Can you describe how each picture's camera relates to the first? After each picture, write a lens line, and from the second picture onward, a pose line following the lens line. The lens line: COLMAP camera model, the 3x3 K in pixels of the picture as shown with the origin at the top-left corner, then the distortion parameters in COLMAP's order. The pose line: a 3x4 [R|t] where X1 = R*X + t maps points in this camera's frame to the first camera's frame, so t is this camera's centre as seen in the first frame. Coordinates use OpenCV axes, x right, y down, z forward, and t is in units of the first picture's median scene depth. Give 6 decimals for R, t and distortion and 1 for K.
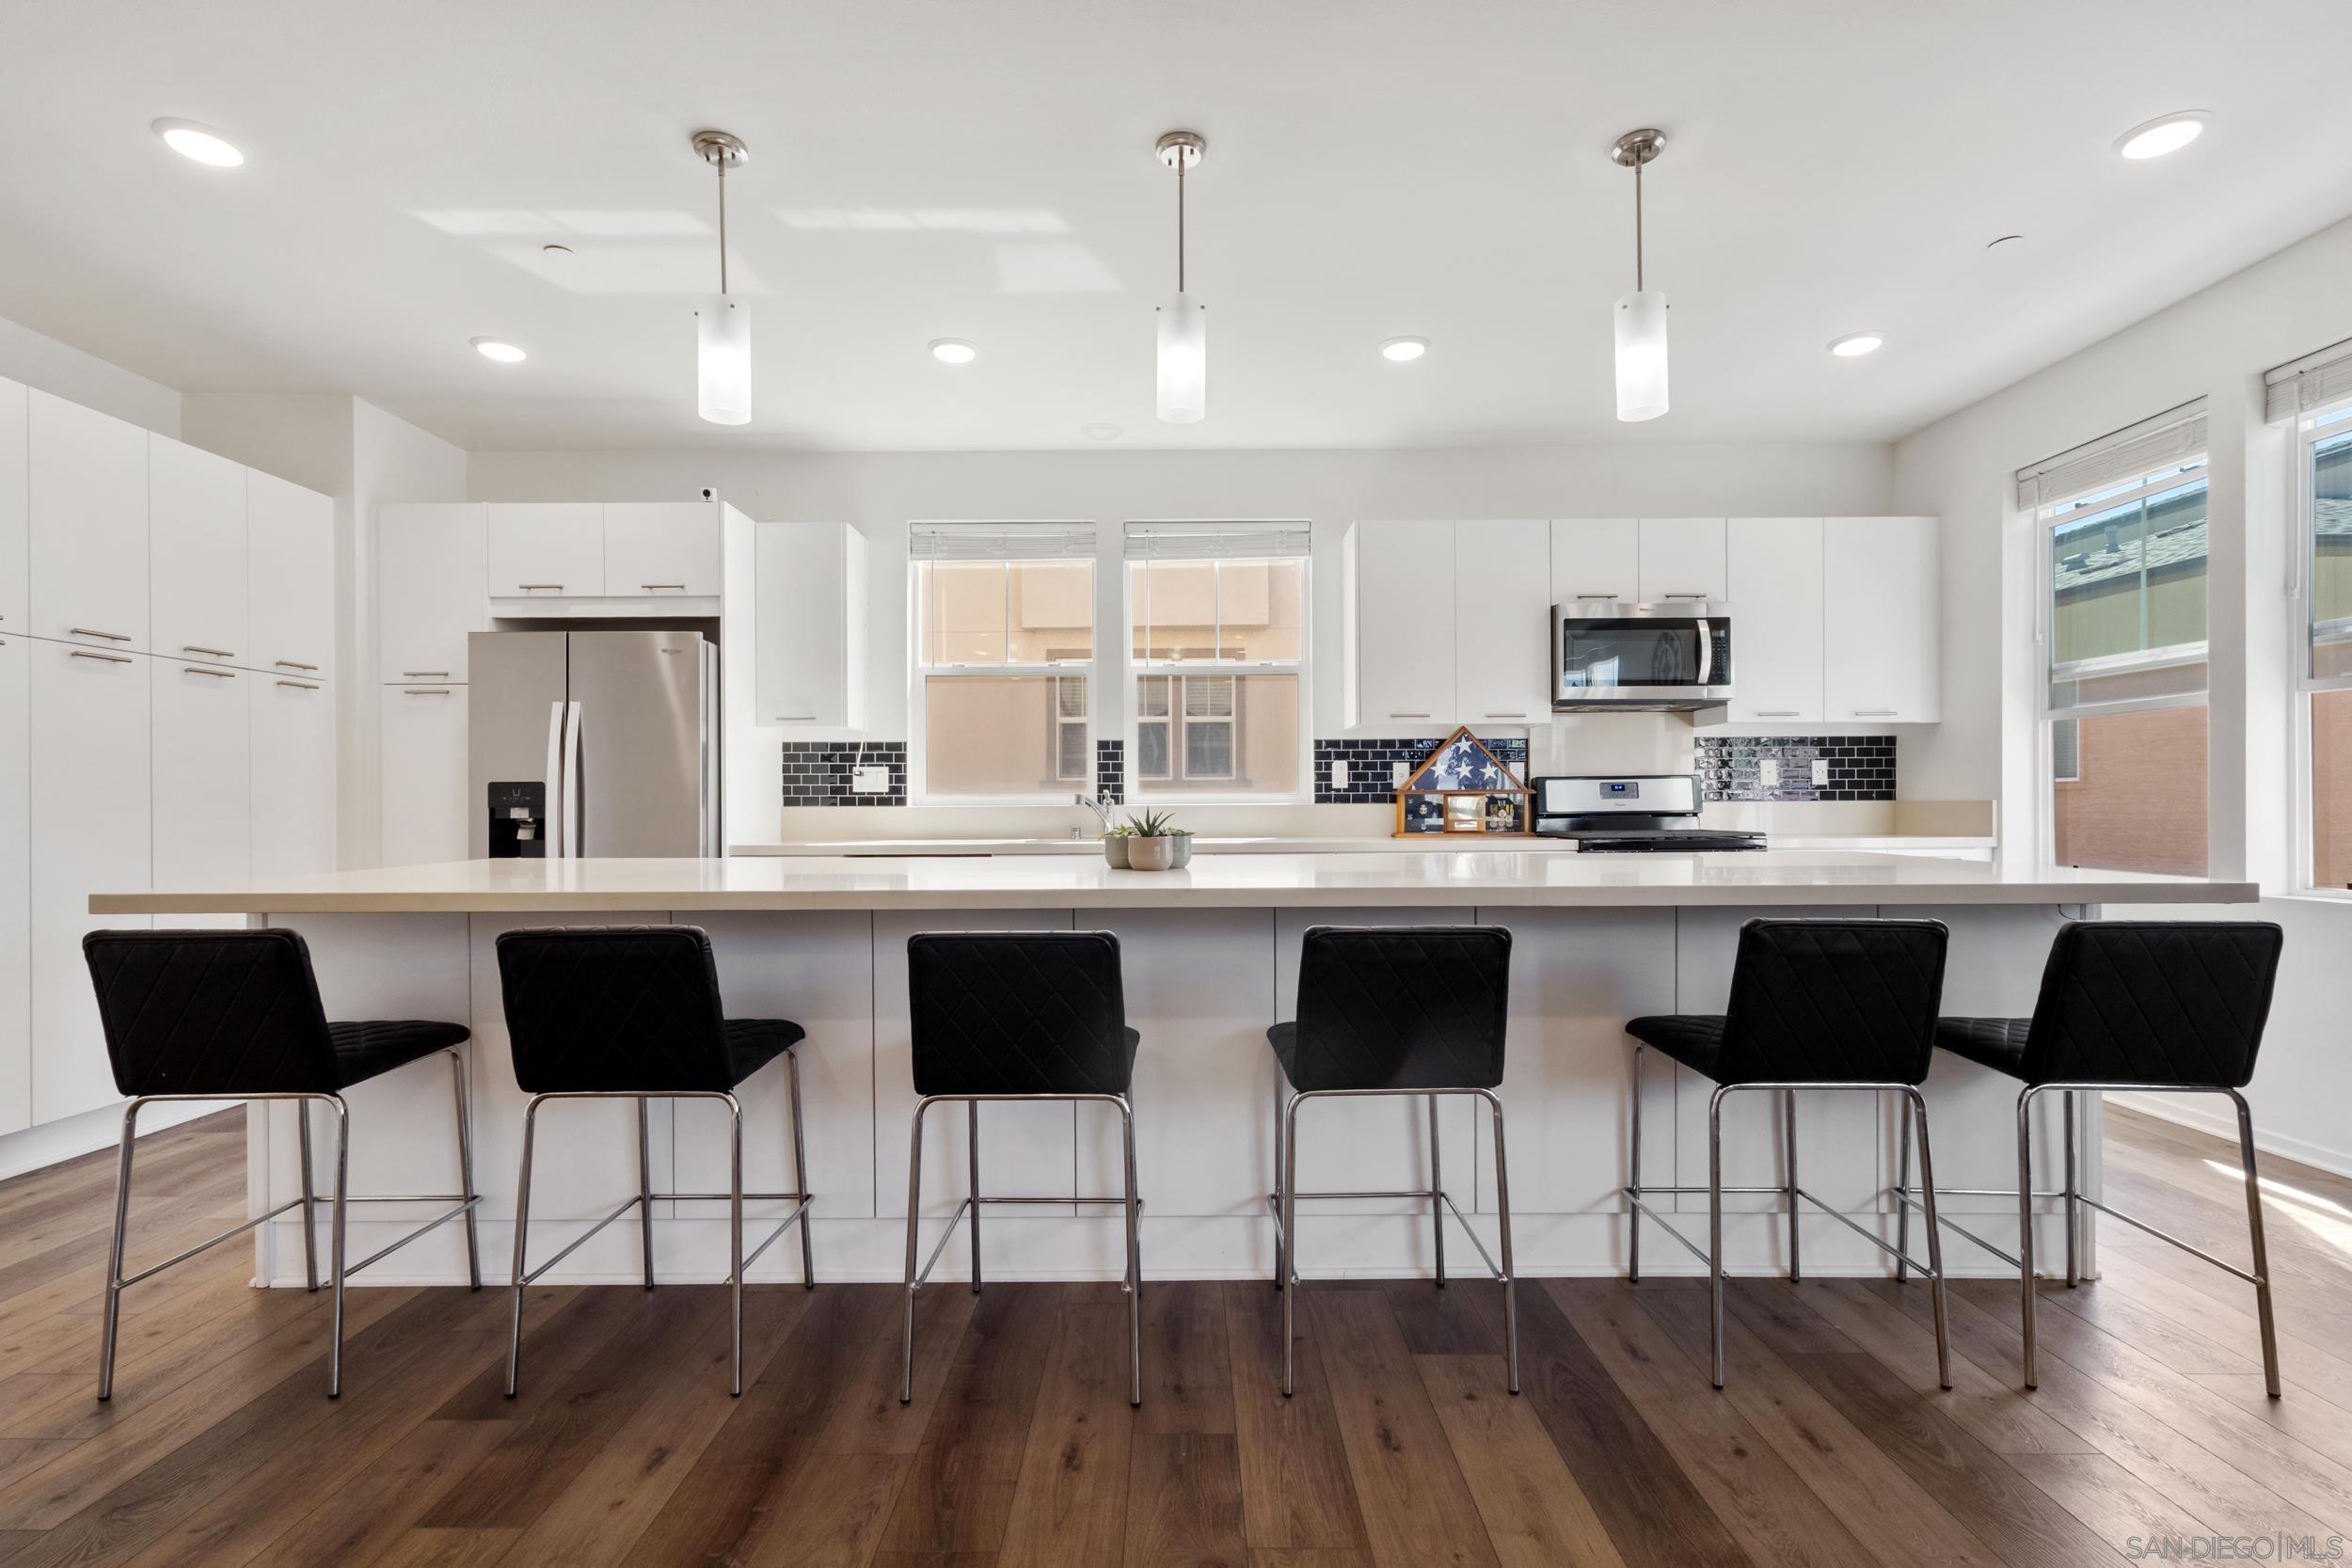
lens RADIAL K [[1101.7, 0, 1171.2], [0, 1101.7, 809.9], [0, 0, 1]] dist [0.005629, 0.000040]
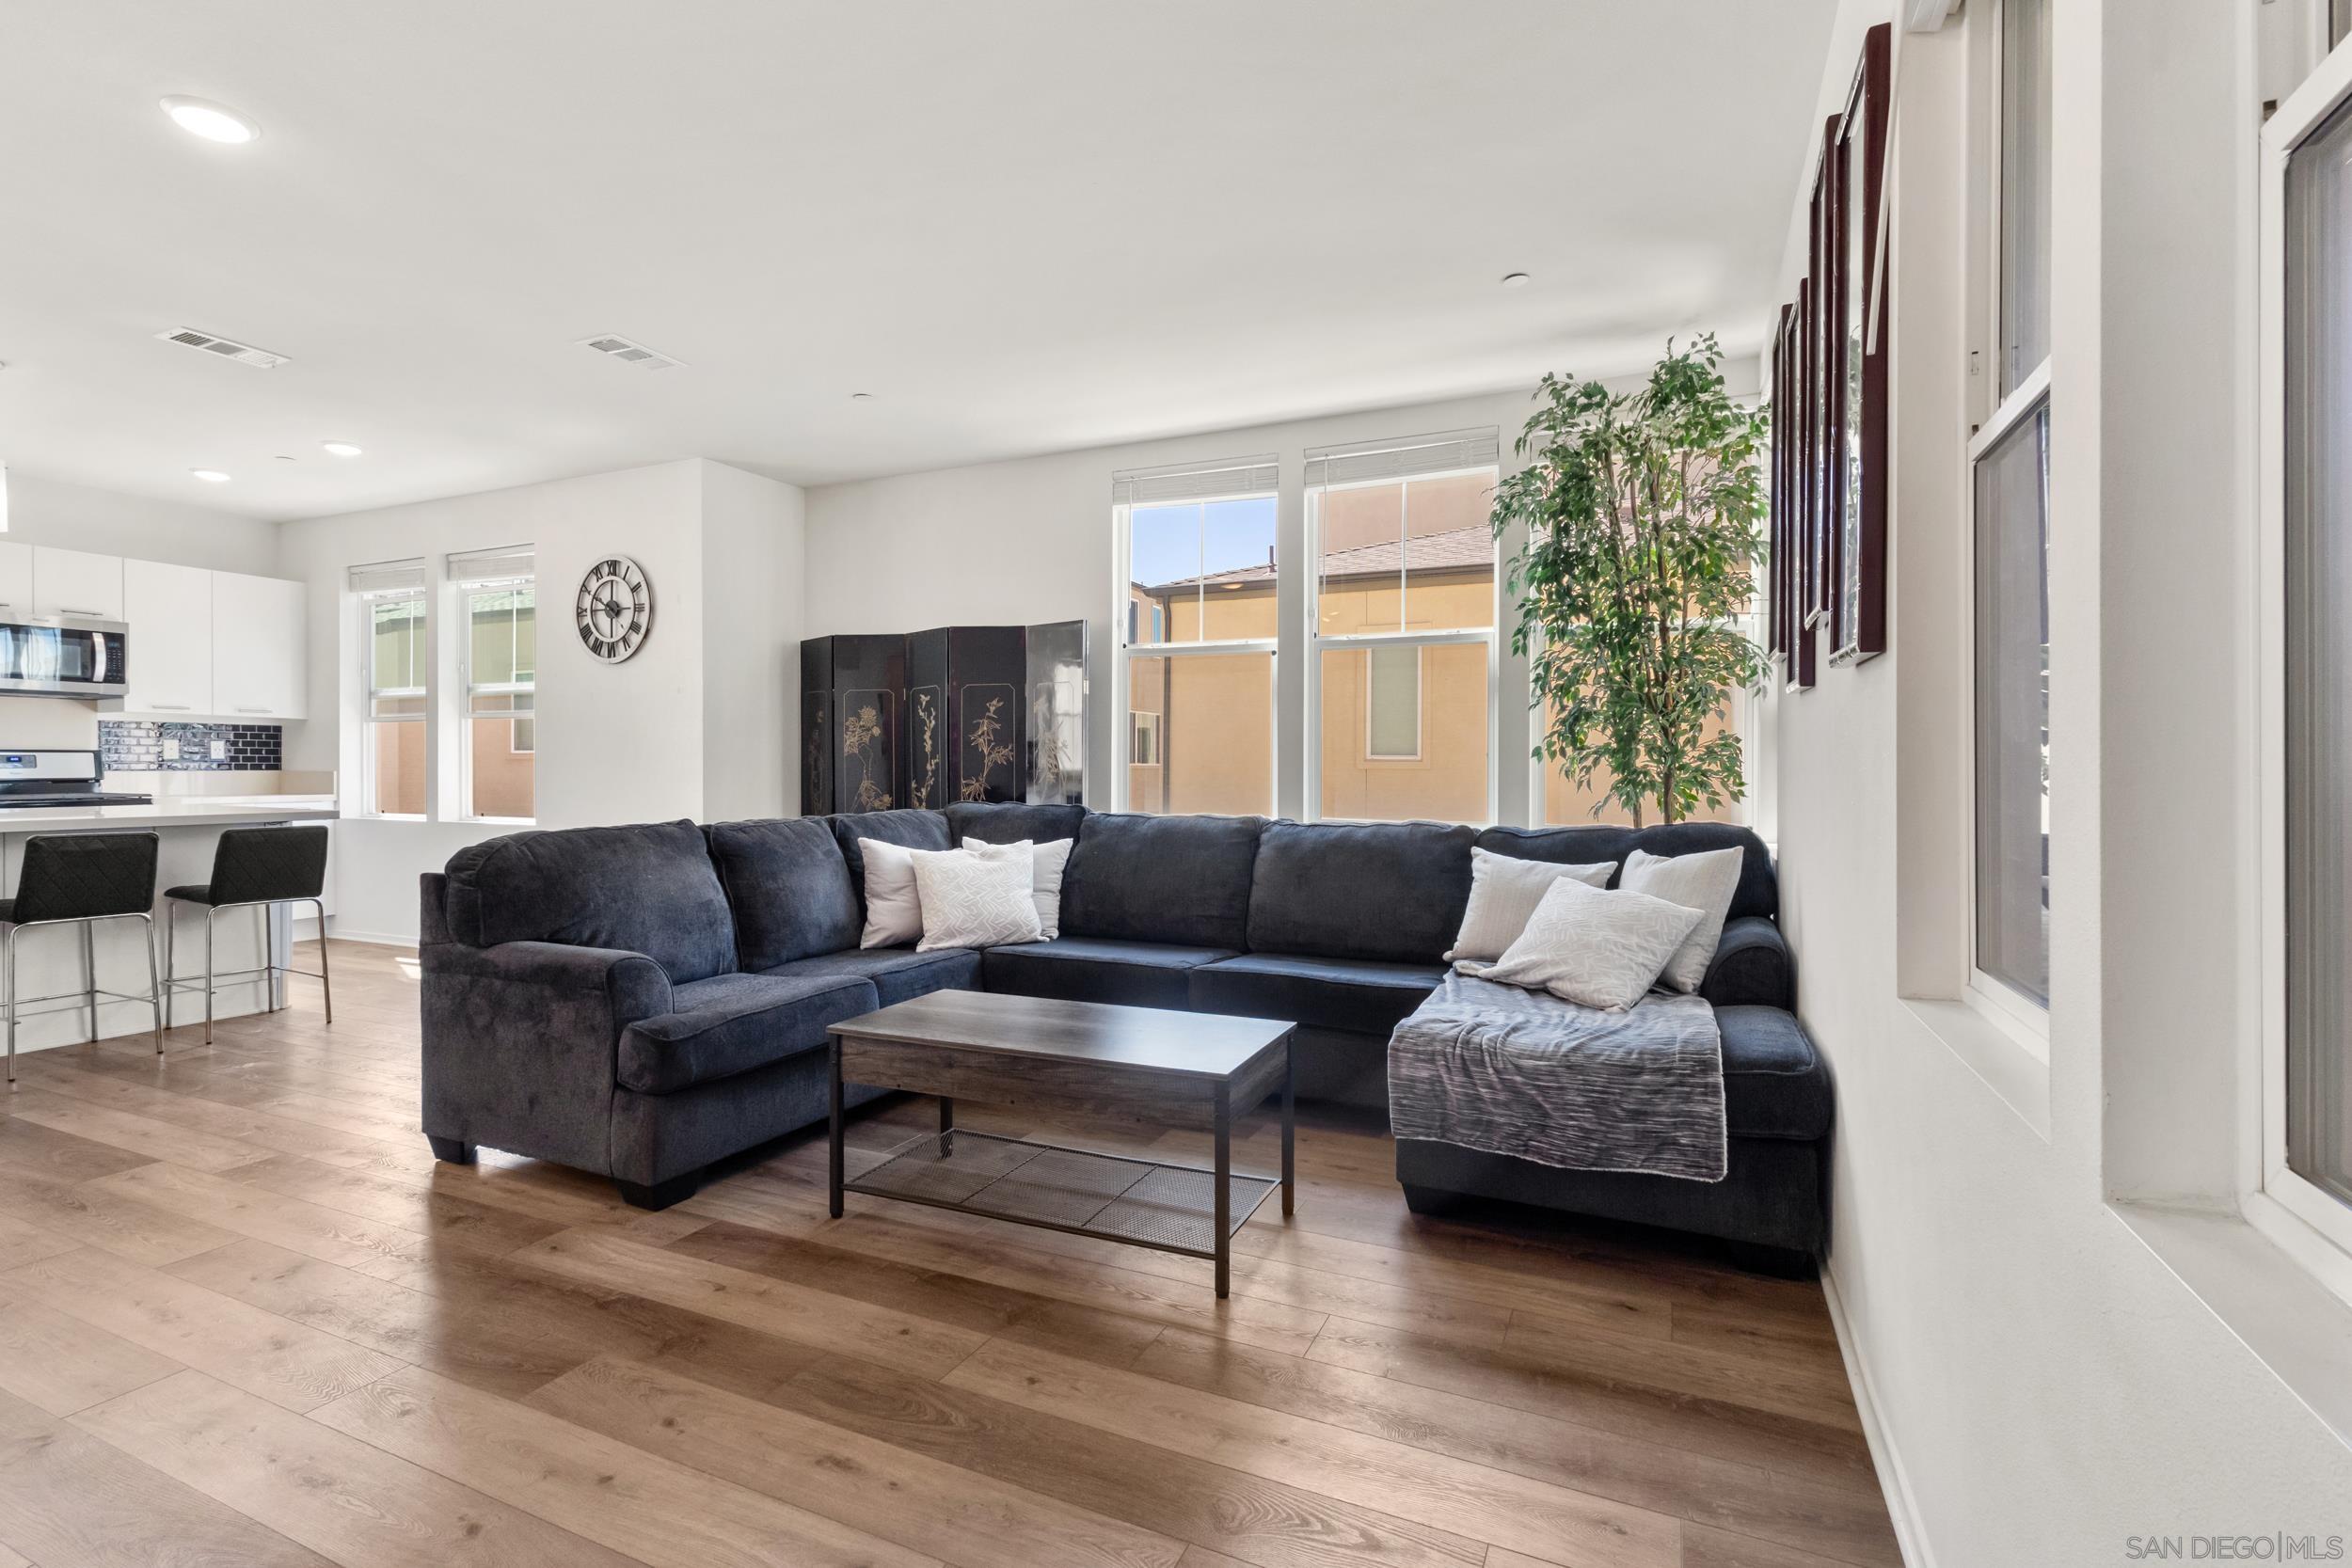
lens RADIAL K [[1091.5, 0, 1171.2], [0, 1091.5, 772.3], [0, 0, 1]] dist [-0.002958, 0.006549]
pose [[0.415537, 0.001958, 0.909574, -0.163708], [-0.001472, 0.999998, -0.001480, -0.005854], [-0.909575, -0.000723, 0.415538, -0.666037]]
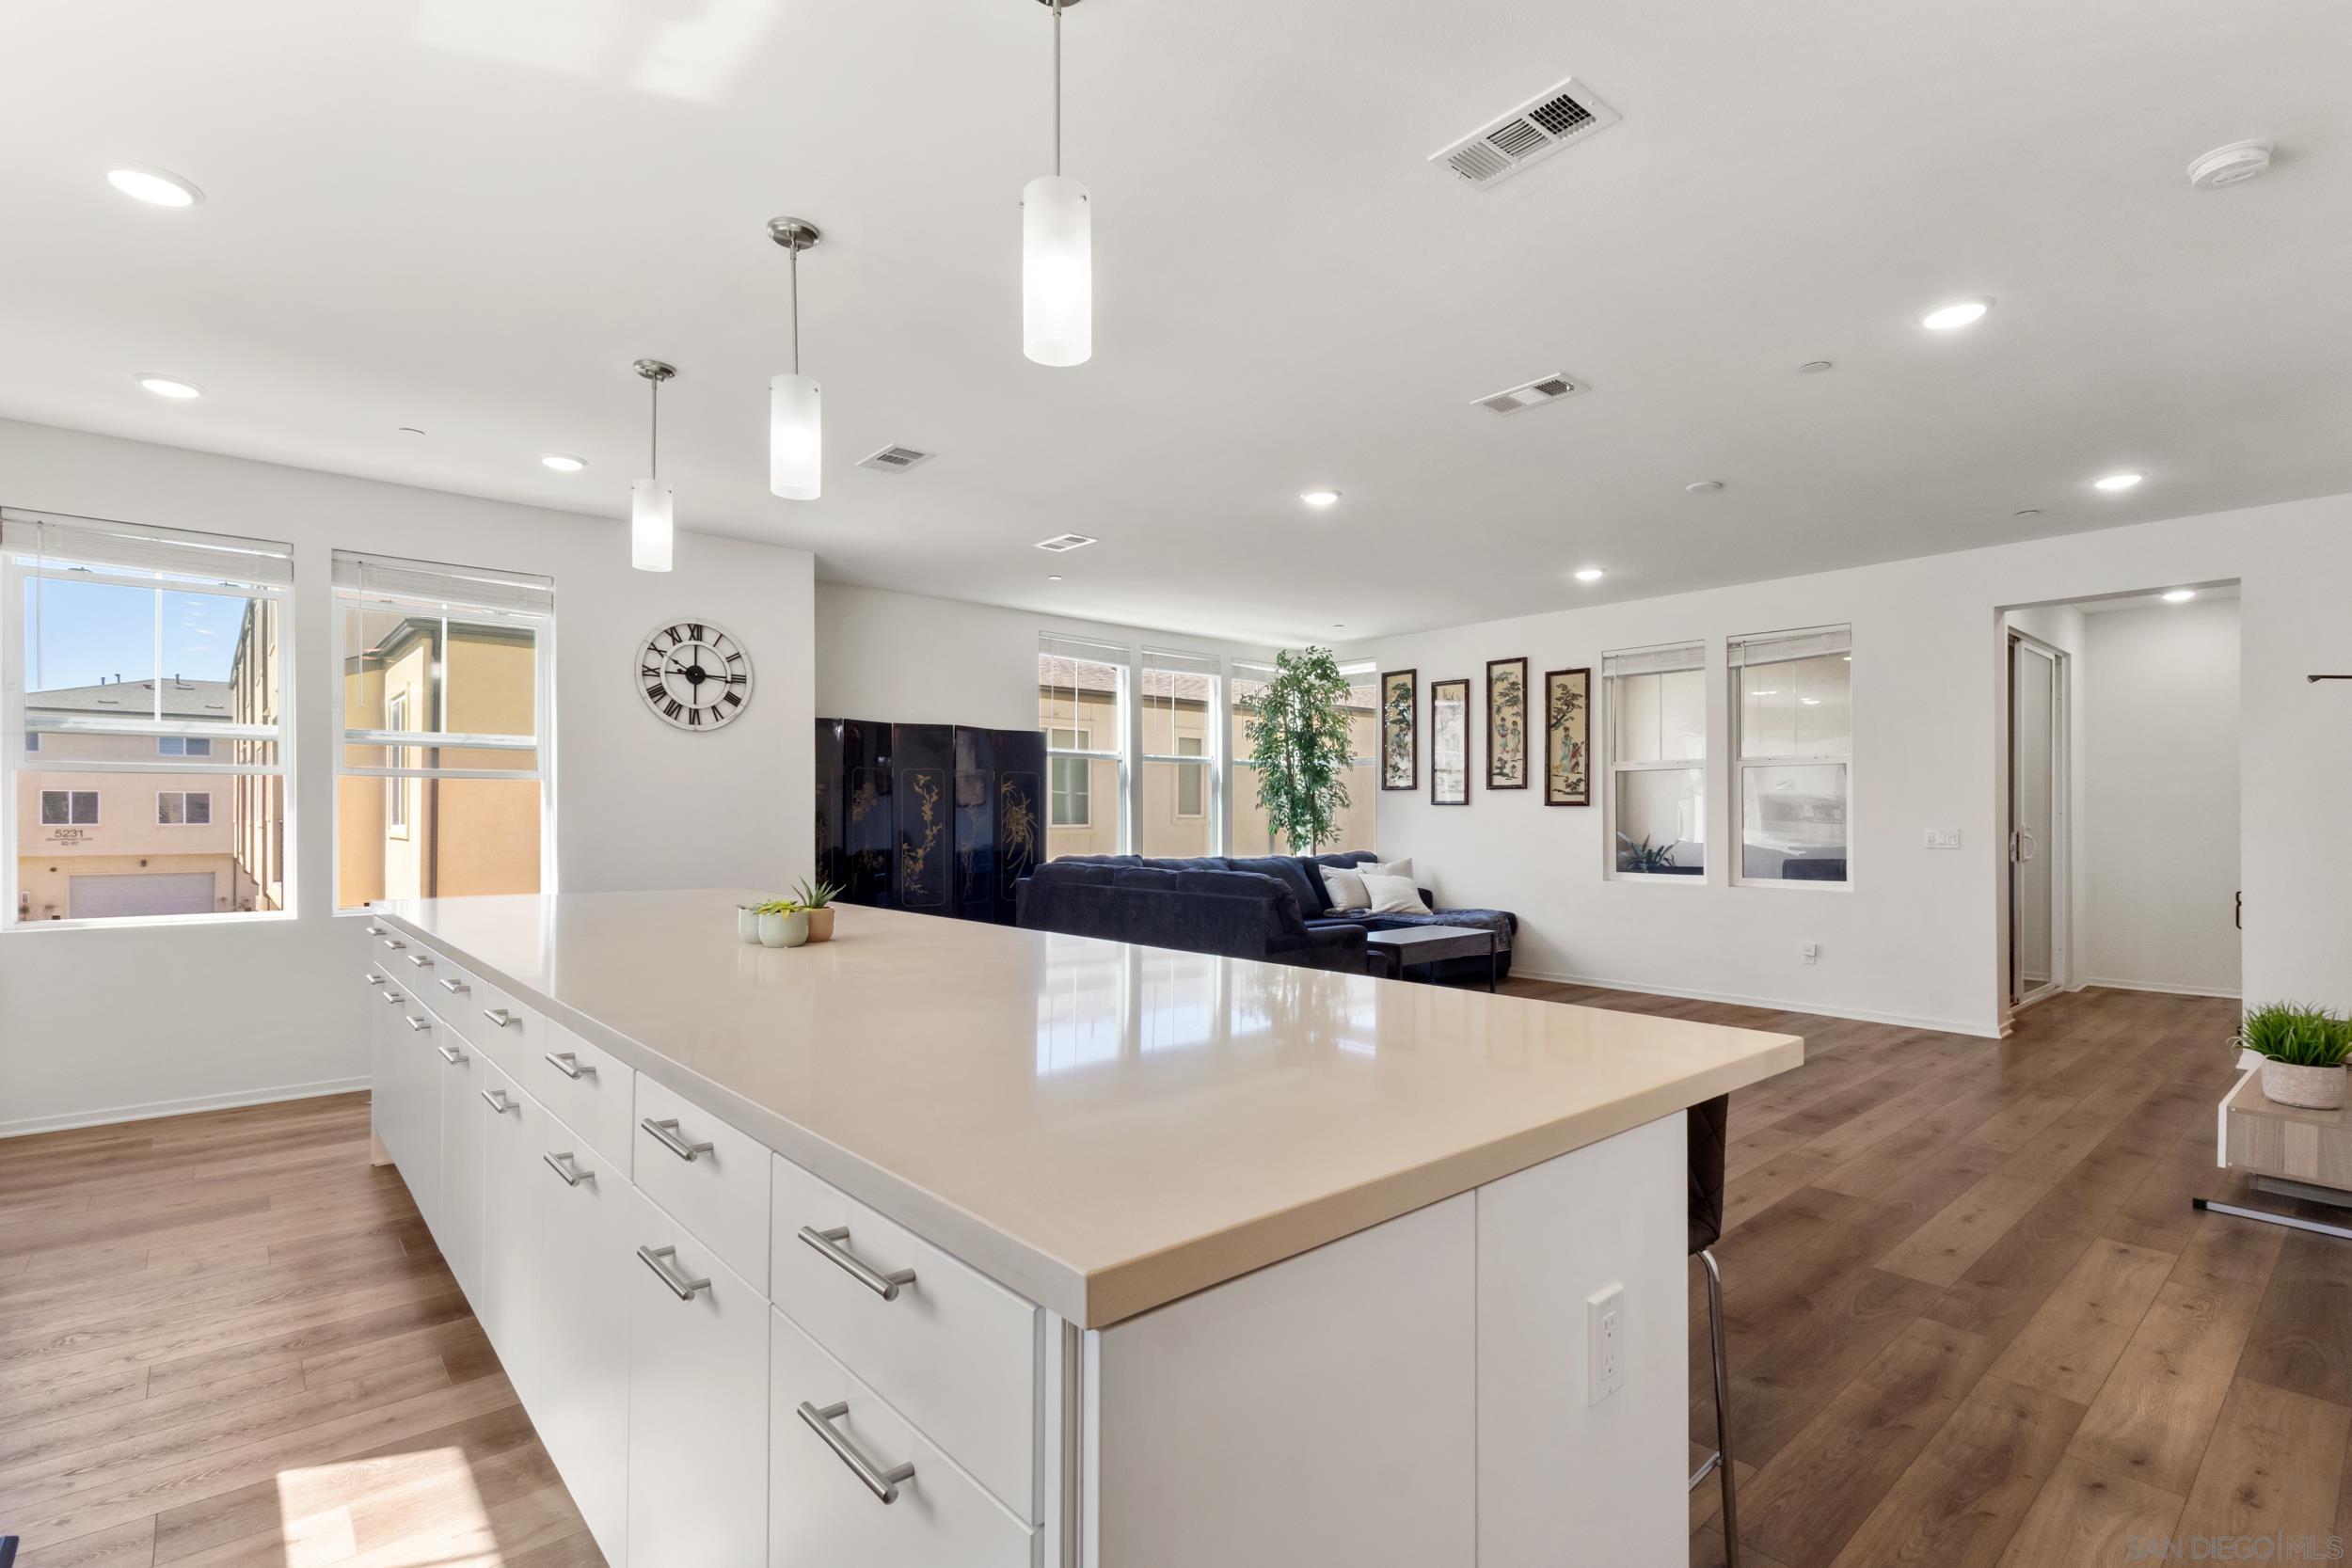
lens RADIAL K [[1091.8, 0, 1169.8], [0, 1091.8, 815.9], [0, 0, 1]] dist [0.003159, 0.000343]
pose [[-0.658948, 0.004579, 0.752175, -0.536494], [0.004389, 0.999988, -0.002242, -0.030337], [-0.752176, 0.001823, -0.658960, 0.771673]]
